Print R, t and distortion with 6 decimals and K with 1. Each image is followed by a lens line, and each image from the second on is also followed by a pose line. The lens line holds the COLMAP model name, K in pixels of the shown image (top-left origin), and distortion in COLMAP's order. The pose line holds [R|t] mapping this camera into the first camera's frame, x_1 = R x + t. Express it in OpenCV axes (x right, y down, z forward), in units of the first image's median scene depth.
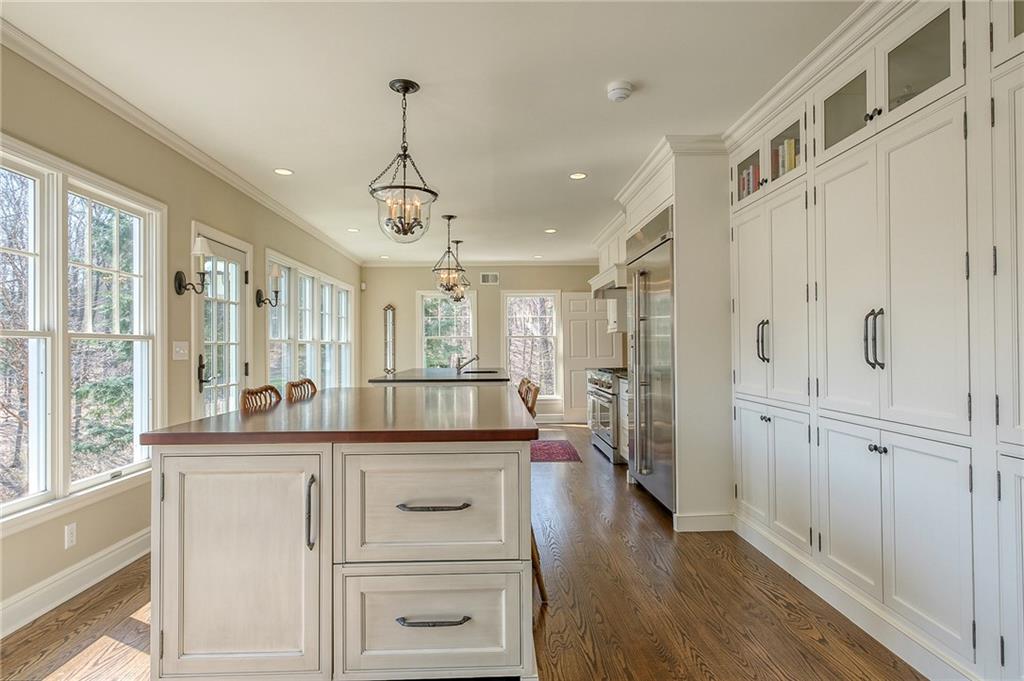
lens RADIAL K [[549.3, 0, 509.6], [0, 549.3, 337.9], [0, 0, 1]] dist [-0.002835, -0.000209]
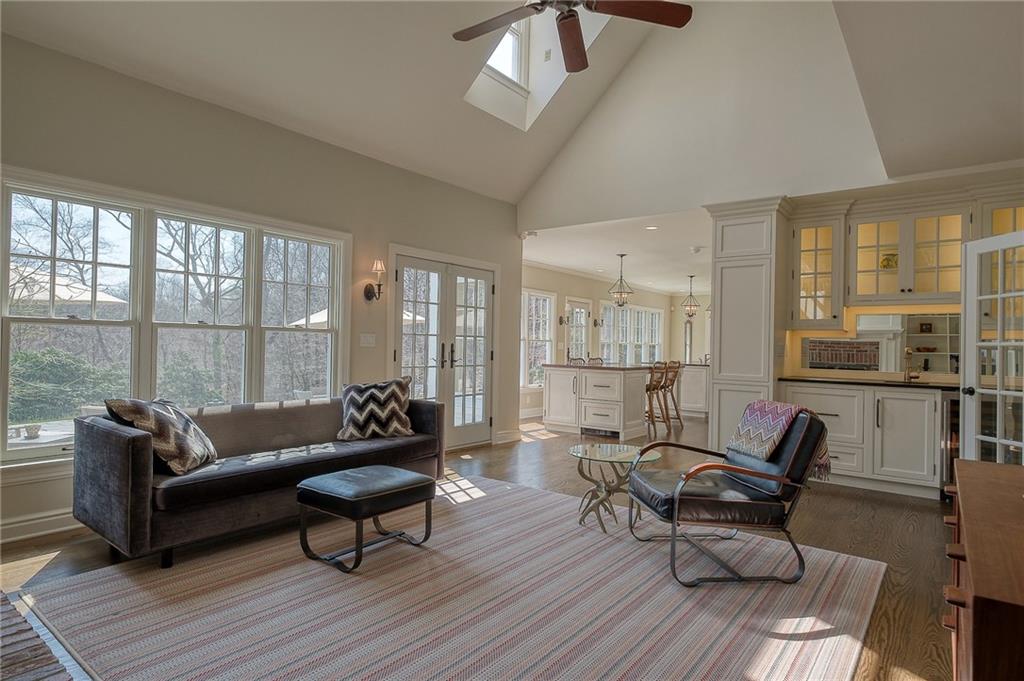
lens RADIAL K [[566.0, 0, 512.6], [0, 566.0, 339.5], [0, 0, 1]] dist [-0.000813, -0.000099]
pose [[0.768593, 0.015762, -0.639544, 0.991937], [-0.014420, 0.999869, 0.007312, -0.024179], [0.639575, 0.003602, 0.768720, -1.284844]]
